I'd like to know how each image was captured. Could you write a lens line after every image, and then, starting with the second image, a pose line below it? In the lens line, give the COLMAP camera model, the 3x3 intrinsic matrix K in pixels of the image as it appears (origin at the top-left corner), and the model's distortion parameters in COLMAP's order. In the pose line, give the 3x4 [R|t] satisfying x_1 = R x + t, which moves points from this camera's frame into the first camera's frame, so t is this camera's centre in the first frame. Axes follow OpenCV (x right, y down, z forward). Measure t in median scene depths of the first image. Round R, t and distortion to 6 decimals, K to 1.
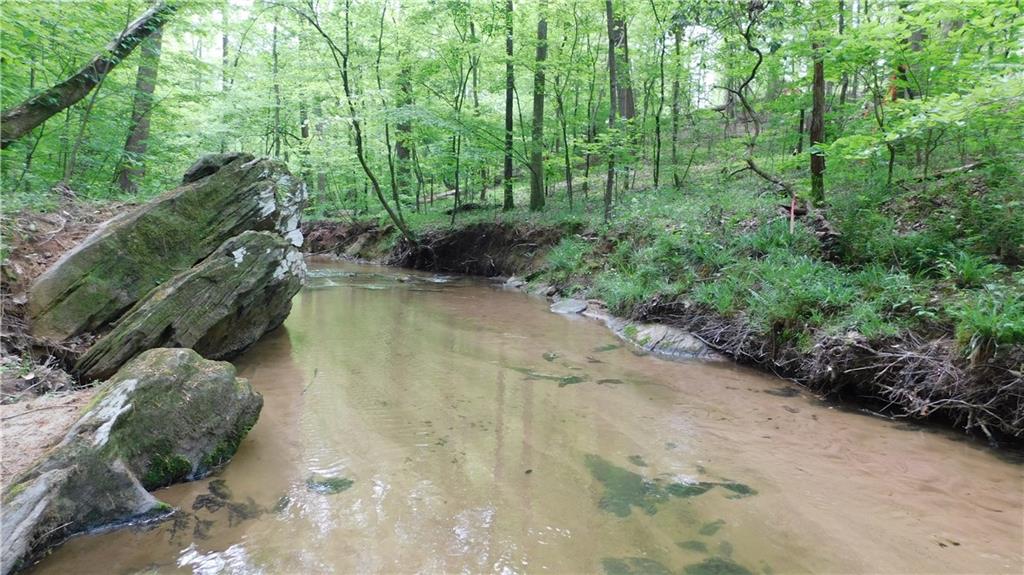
lens RADIAL K [[676.1, 0, 512.0], [0, 676.1, 287.5], [0, 0, 1]] dist [-0.055735, 0.042245]
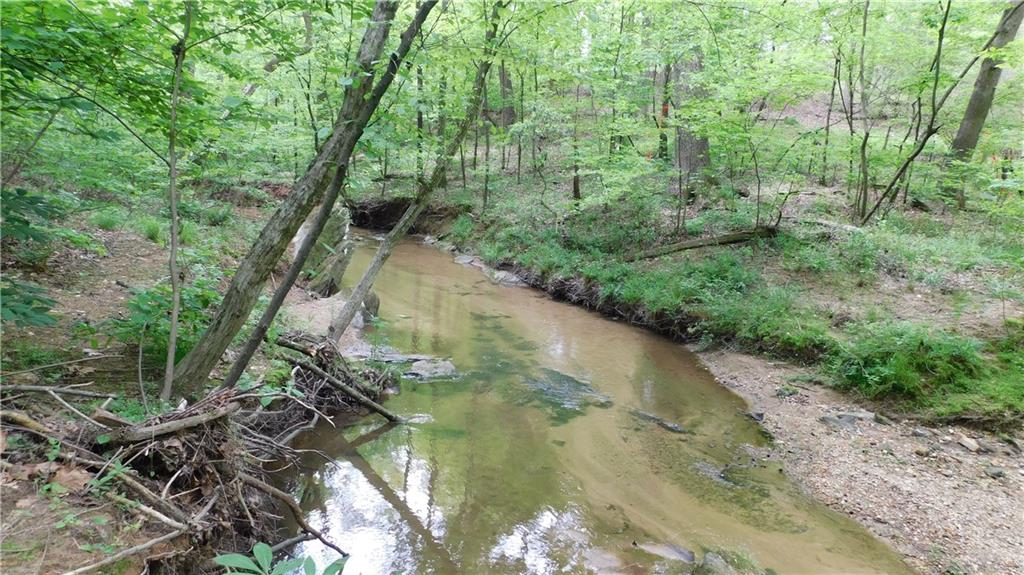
lens RADIAL K [[676.1, 0, 512.0], [0, 676.1, 287.5], [0, 0, 1]] dist [-0.055735, 0.042245]
pose [[0.987546, -0.020130, 0.156036, -0.107395], [0.003673, 0.994460, 0.105052, -0.121432], [-0.157286, -0.103170, 0.982149, -1.185777]]
